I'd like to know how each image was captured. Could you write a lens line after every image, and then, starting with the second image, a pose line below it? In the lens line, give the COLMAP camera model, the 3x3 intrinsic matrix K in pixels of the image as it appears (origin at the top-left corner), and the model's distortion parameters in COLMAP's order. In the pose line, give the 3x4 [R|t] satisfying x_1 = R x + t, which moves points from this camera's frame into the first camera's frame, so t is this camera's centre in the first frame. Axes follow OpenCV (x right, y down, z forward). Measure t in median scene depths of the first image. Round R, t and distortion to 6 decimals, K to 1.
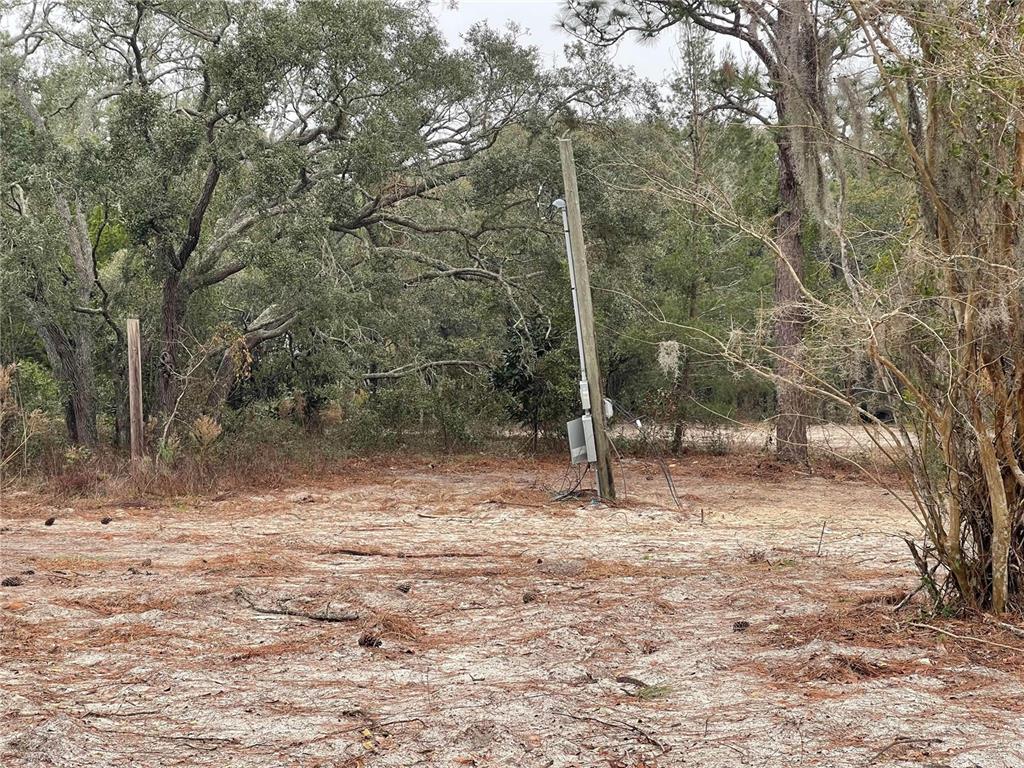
lens RADIAL K [[1902.5, 0, 511.3], [0, 1902.5, 376.7], [0, 0, 1]] dist [0.173468, 0.000000]
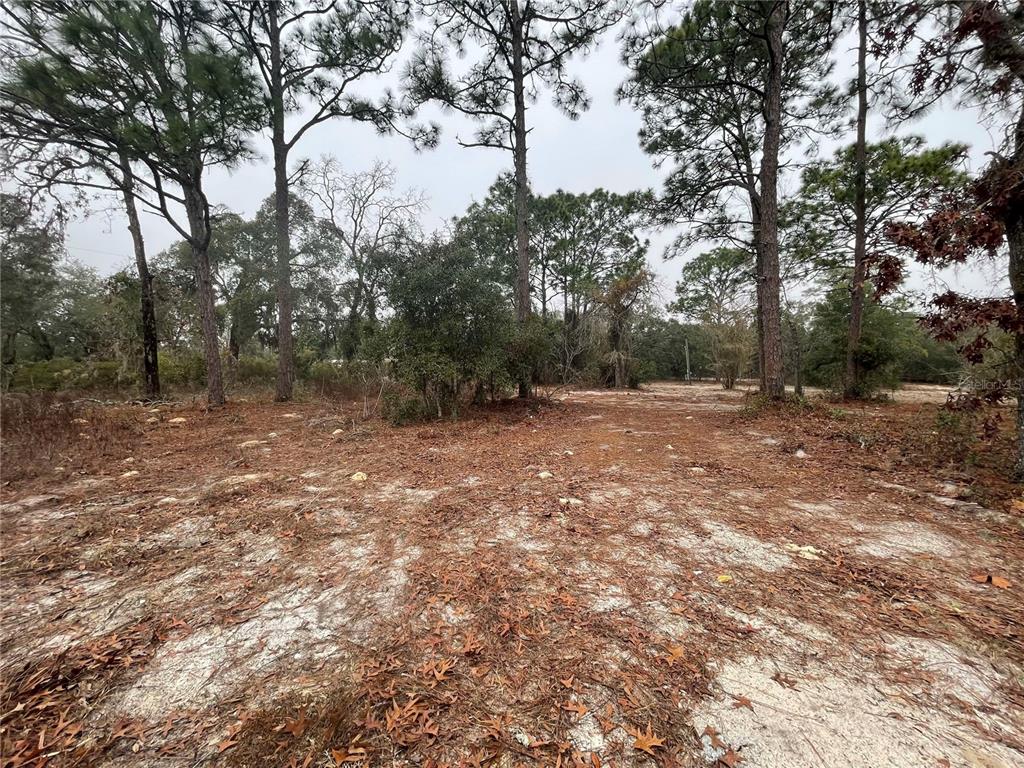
lens RADIAL K [[411.3, 0, 508.6], [0, 411.3, 390.4], [0, 0, 1]] dist [-0.001946, 0.000160]
pose [[0.939406, 0.027072, -0.341736, -0.063695], [-0.007478, 0.998258, 0.058524, -0.006922], [0.342725, -0.052422, 0.937972, -0.734278]]
